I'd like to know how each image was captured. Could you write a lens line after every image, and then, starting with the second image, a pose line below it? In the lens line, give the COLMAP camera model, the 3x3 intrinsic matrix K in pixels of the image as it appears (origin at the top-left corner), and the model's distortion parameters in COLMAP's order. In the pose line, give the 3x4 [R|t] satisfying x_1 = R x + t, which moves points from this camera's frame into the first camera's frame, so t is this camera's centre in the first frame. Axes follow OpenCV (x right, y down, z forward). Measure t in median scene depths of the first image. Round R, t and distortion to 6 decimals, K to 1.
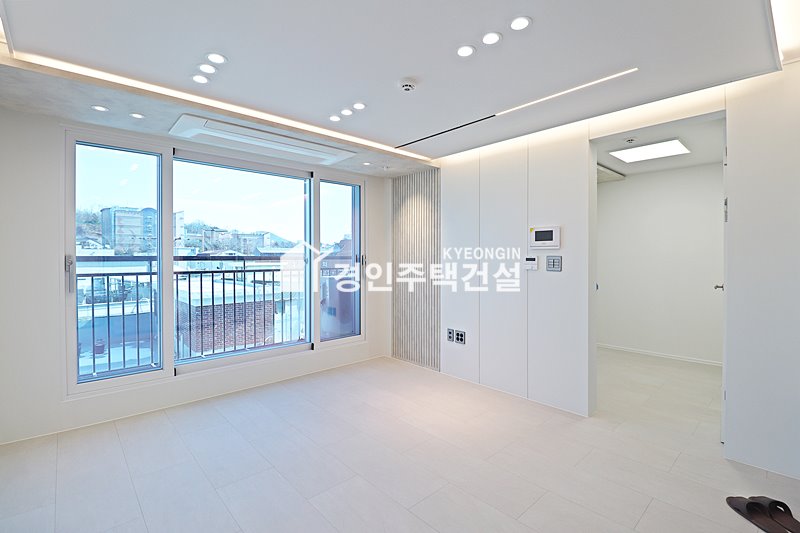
lens RADIAL K [[368.8, 0, 398.8], [0, 368.8, 259.7], [0, 0, 1]] dist [0.000546, -0.012090]
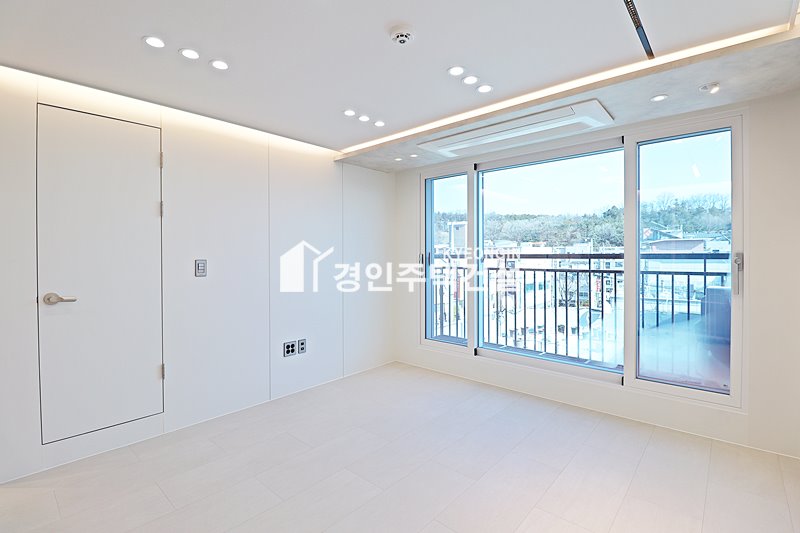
lens RADIAL K [[379.8, 0, 396.8], [0, 379.8, 259.1], [0, 0, 1]] dist [0.000301, -0.010328]
pose [[0.090220, 0.010162, -0.995870, 0.456796], [-0.006381, 0.999933, 0.009626, -0.004066], [0.995901, 0.005486, 0.090278, 0.495048]]
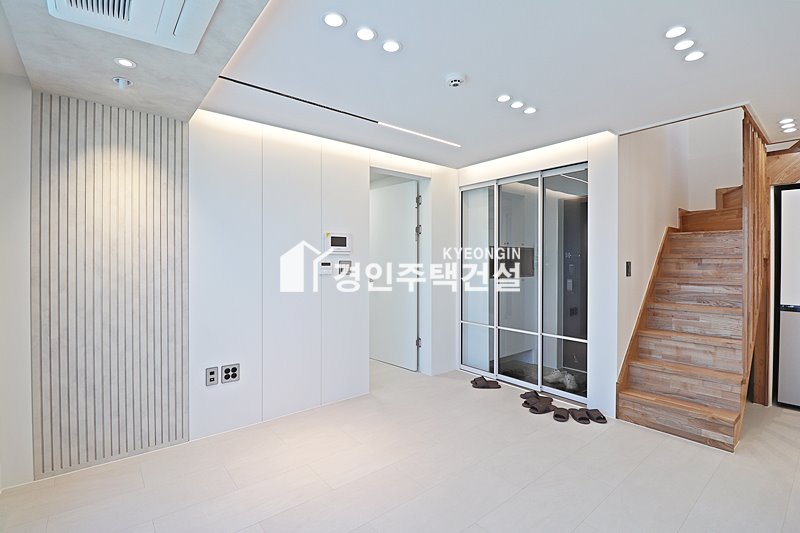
lens RADIAL K [[372.5, 0, 402.5], [0, 372.5, 264.0], [0, 0, 1]] dist [0.001411, -0.012561]
pose [[0.046313, -0.008524, 0.998891, -0.509785], [0.005900, 0.999948, 0.008259, -0.006534], [-0.998910, 0.005511, 0.046360, 0.592550]]
